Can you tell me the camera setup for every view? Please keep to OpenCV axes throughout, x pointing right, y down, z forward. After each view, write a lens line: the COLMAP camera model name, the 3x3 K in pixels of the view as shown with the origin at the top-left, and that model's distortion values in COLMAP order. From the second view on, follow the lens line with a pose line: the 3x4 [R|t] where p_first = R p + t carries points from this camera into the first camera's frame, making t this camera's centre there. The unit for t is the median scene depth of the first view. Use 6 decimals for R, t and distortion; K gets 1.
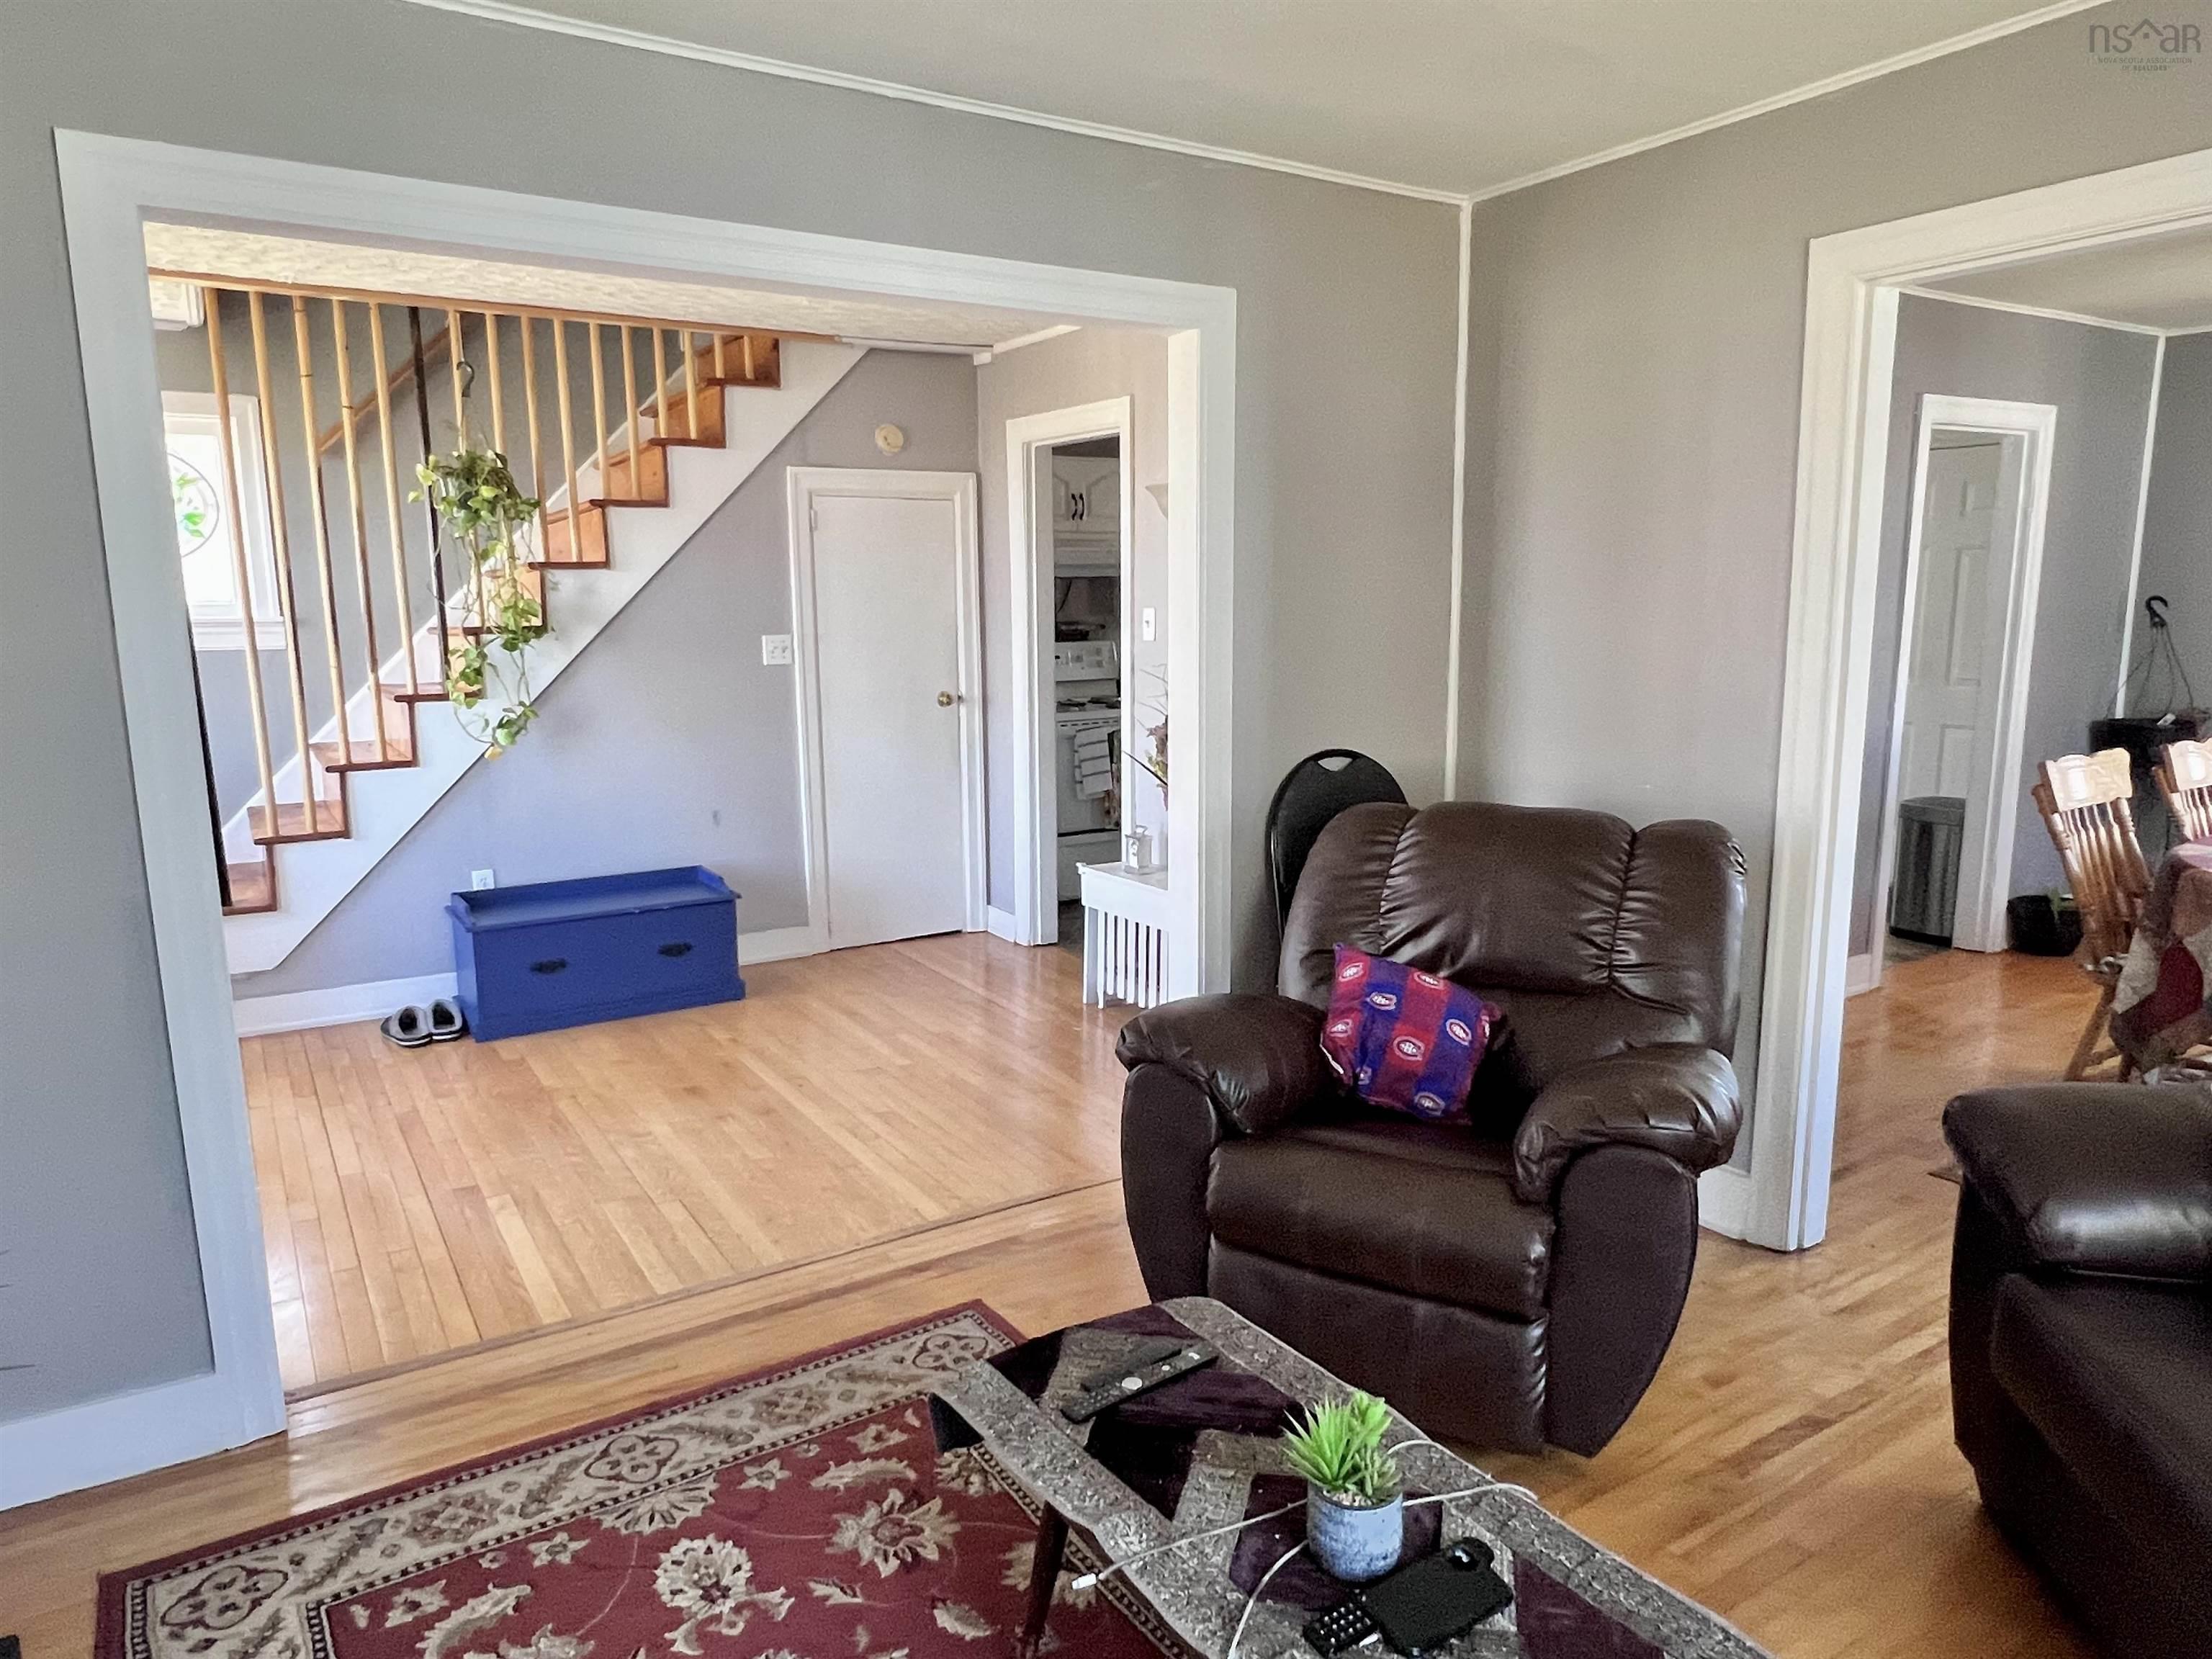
lens RADIAL K [[1415.4, 0, 1099.9], [0, 1415.4, 839.1], [0, 0, 1]] dist [-0.005419, -0.000435]
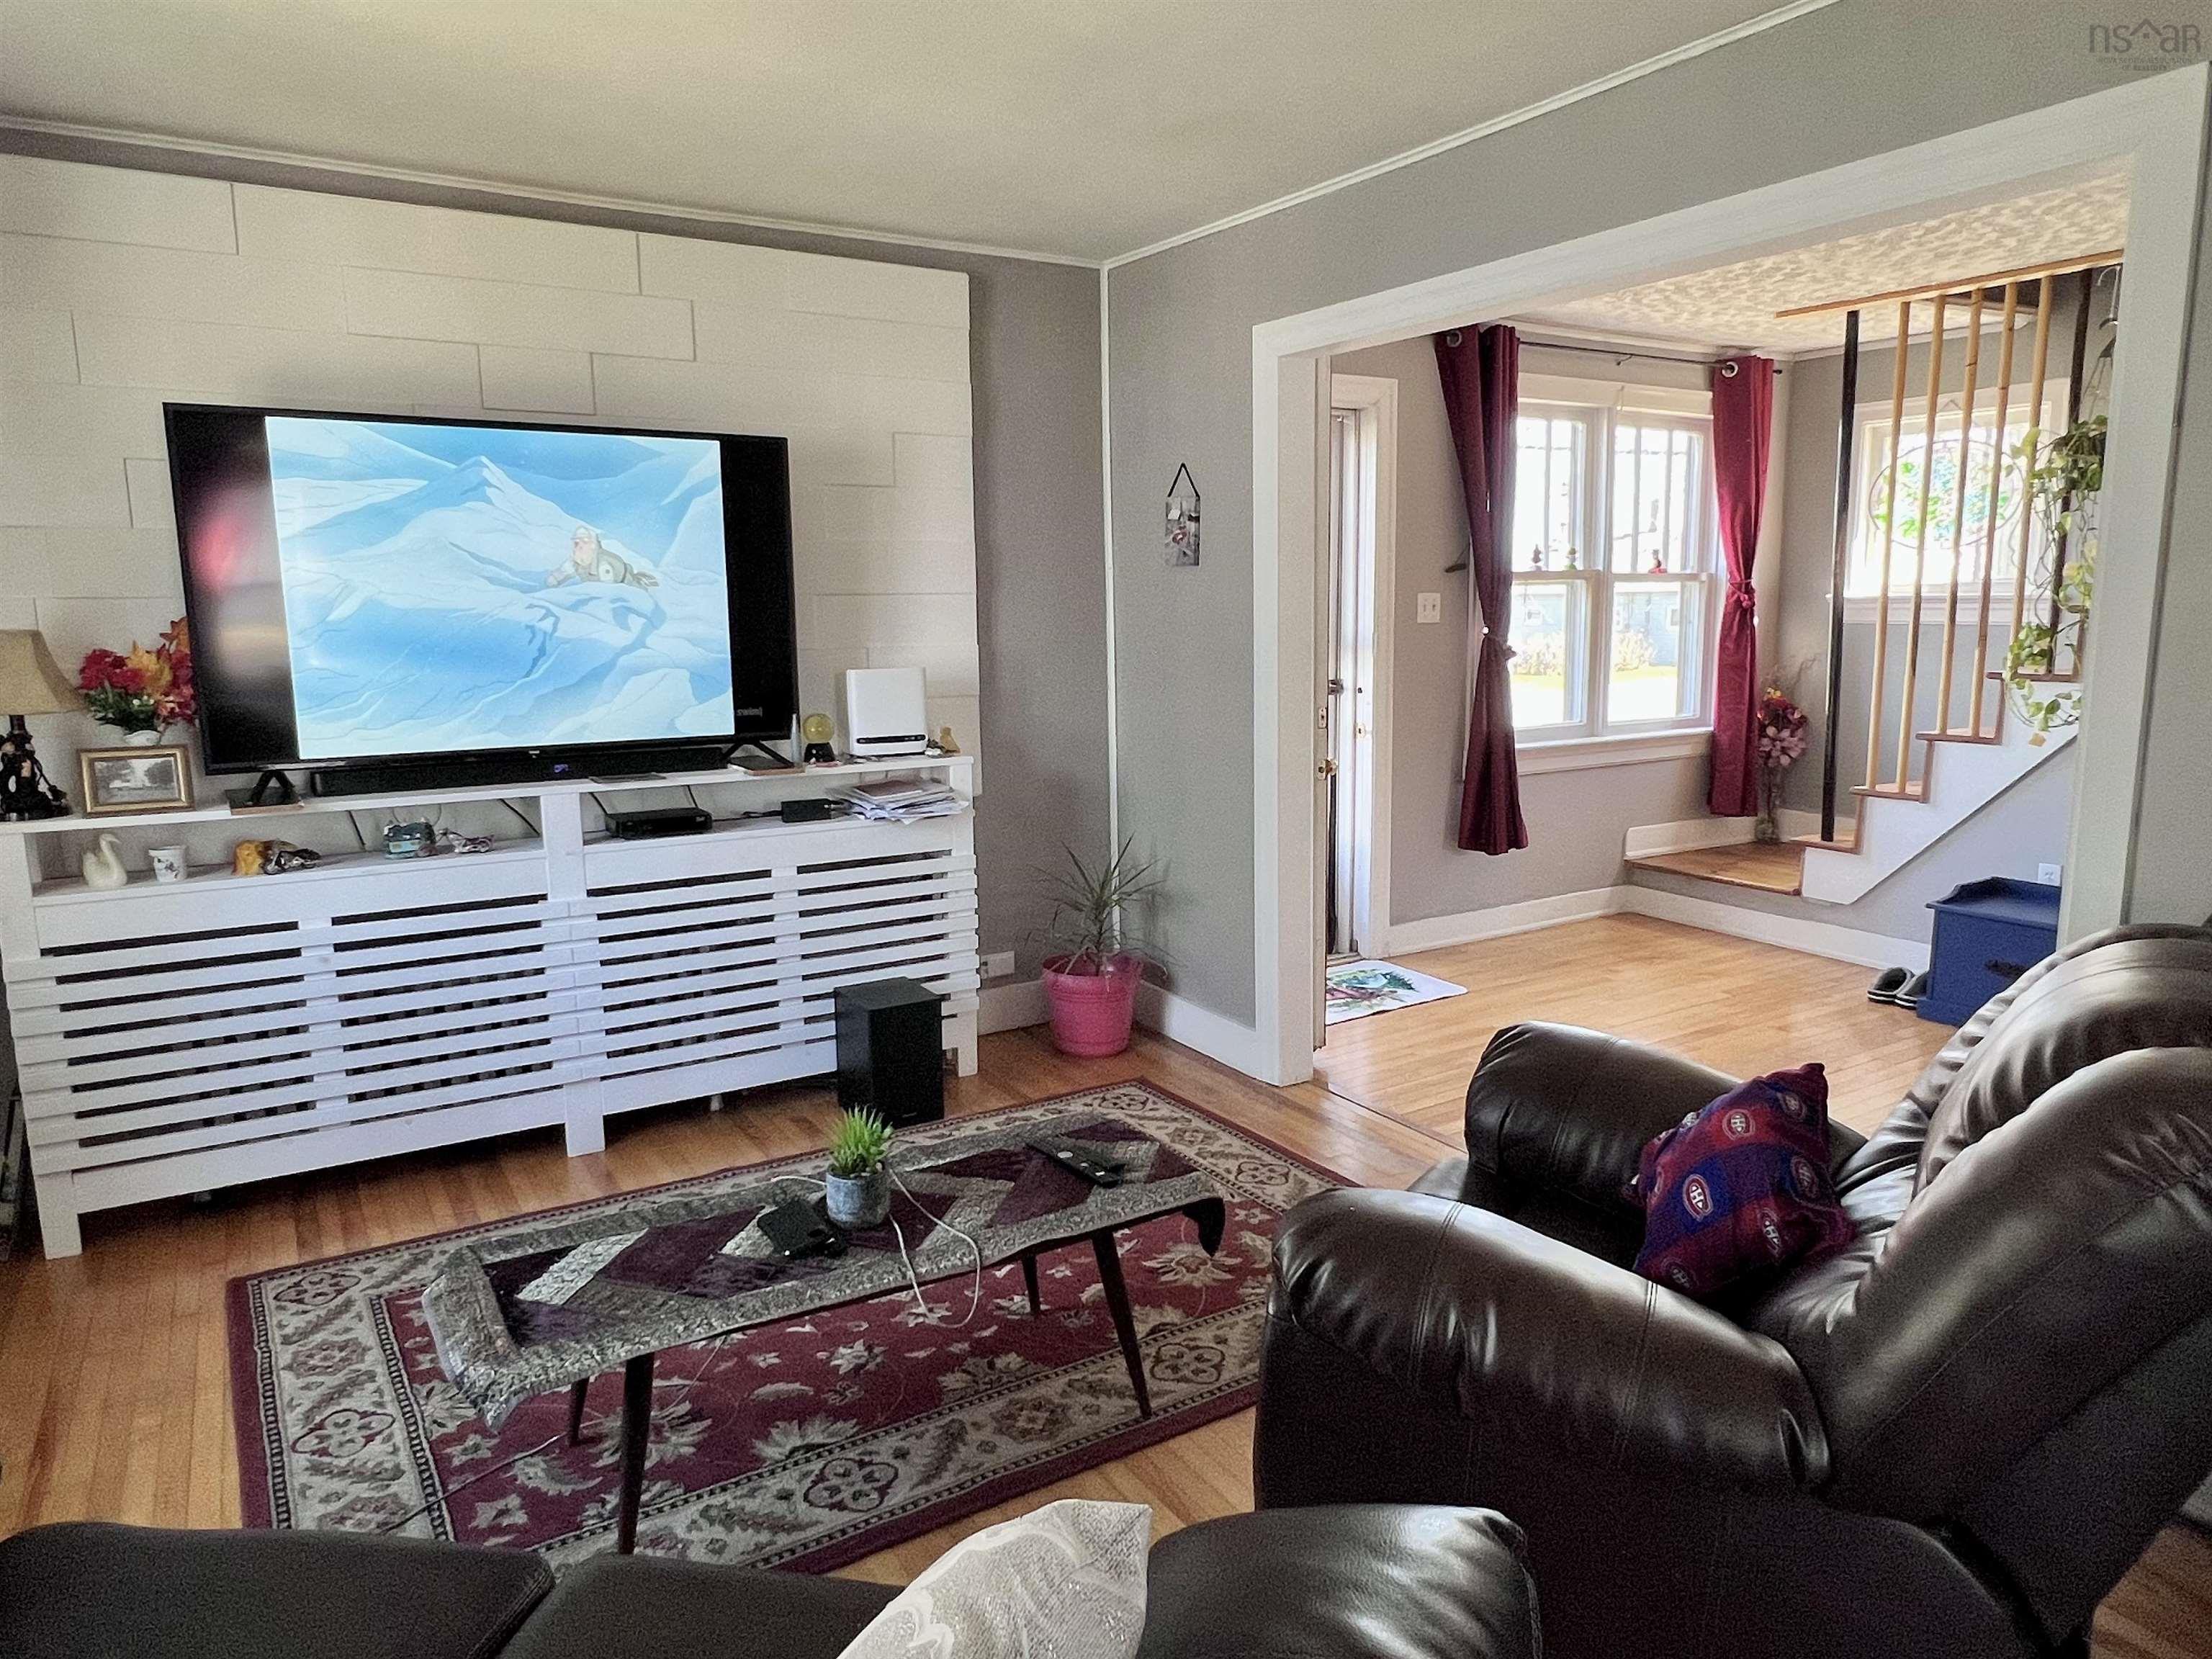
lens RADIAL K [[1392.3, 0, 1102.0], [0, 1392.3, 836.4], [0, 0, 1]] dist [-0.002165, -0.000786]
pose [[-0.020127, 0.174767, -0.984404, 0.719991], [-0.159238, 0.971475, 0.175728, -0.086670], [0.987035, 0.160291, 0.008277, 0.544129]]
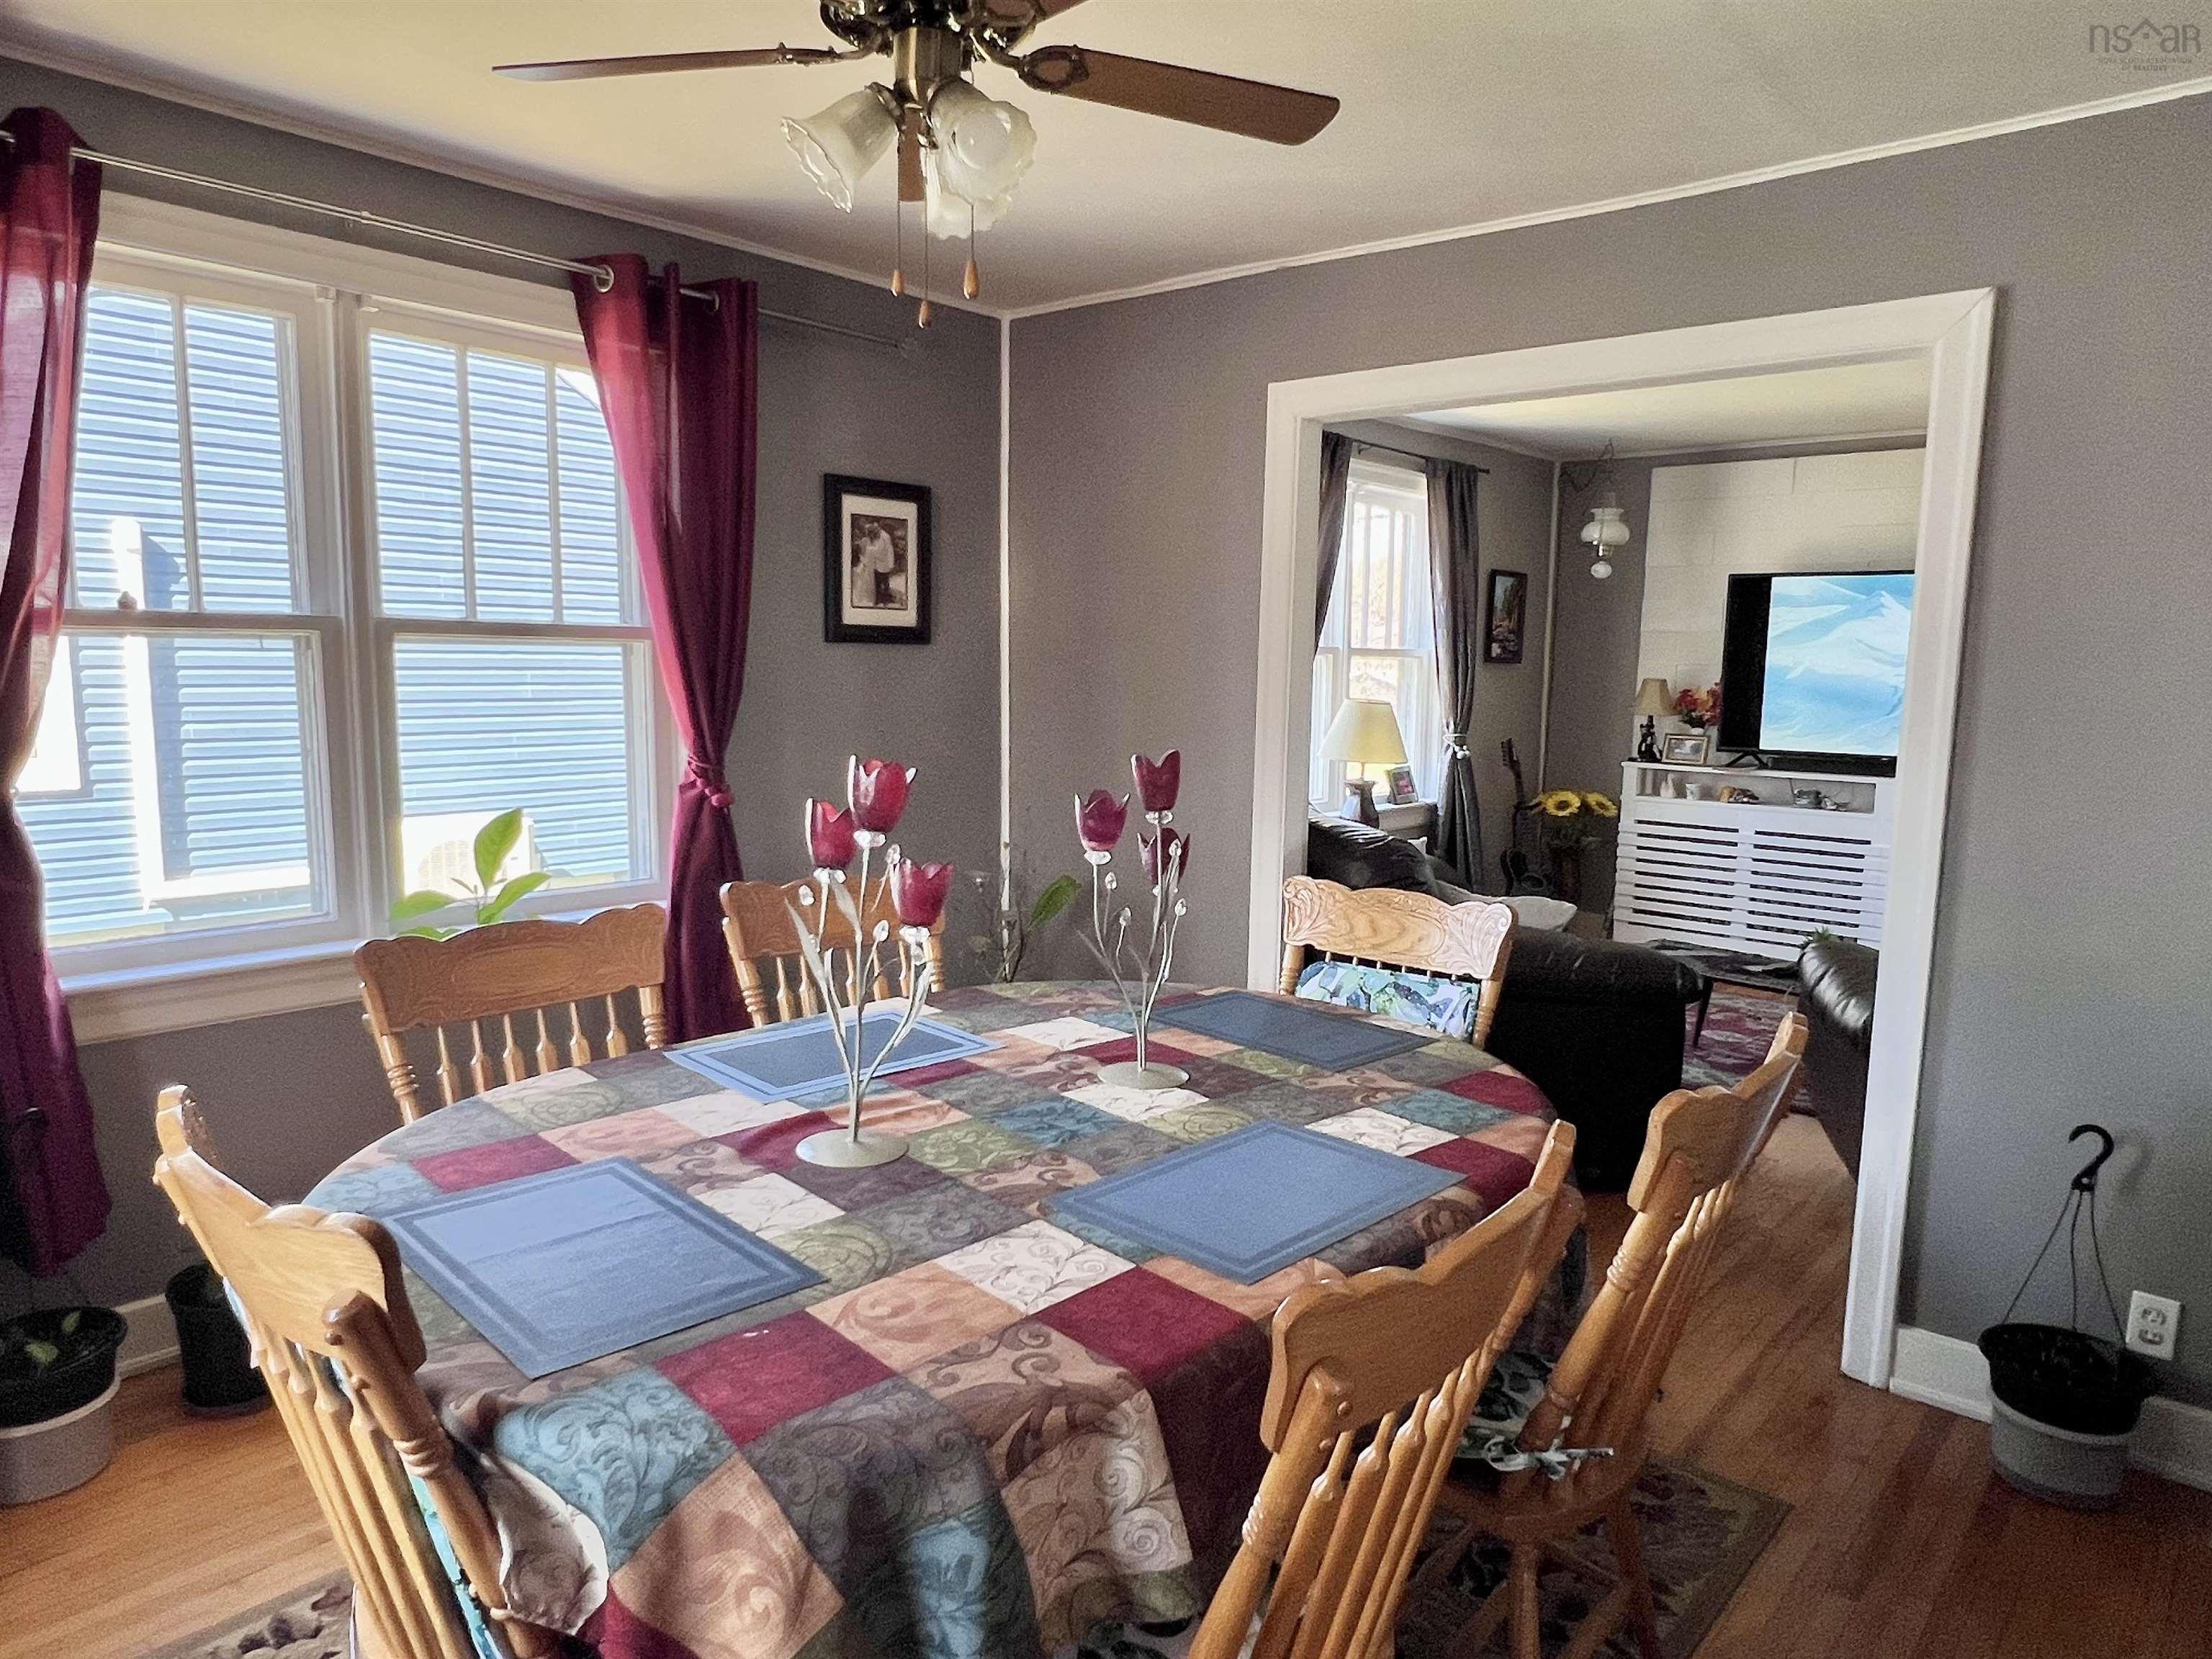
lens RADIAL K [[1396.2, 0, 1101.6], [0, 1396.2, 840.2], [0, 0, 1]] dist [-0.003652, 0.001939]
pose [[-0.962223, 0.030018, -0.270601, 1.140033], [-0.052965, 0.954276, 0.294197, -0.267942], [0.267059, 0.297416, -0.916637, 1.506655]]
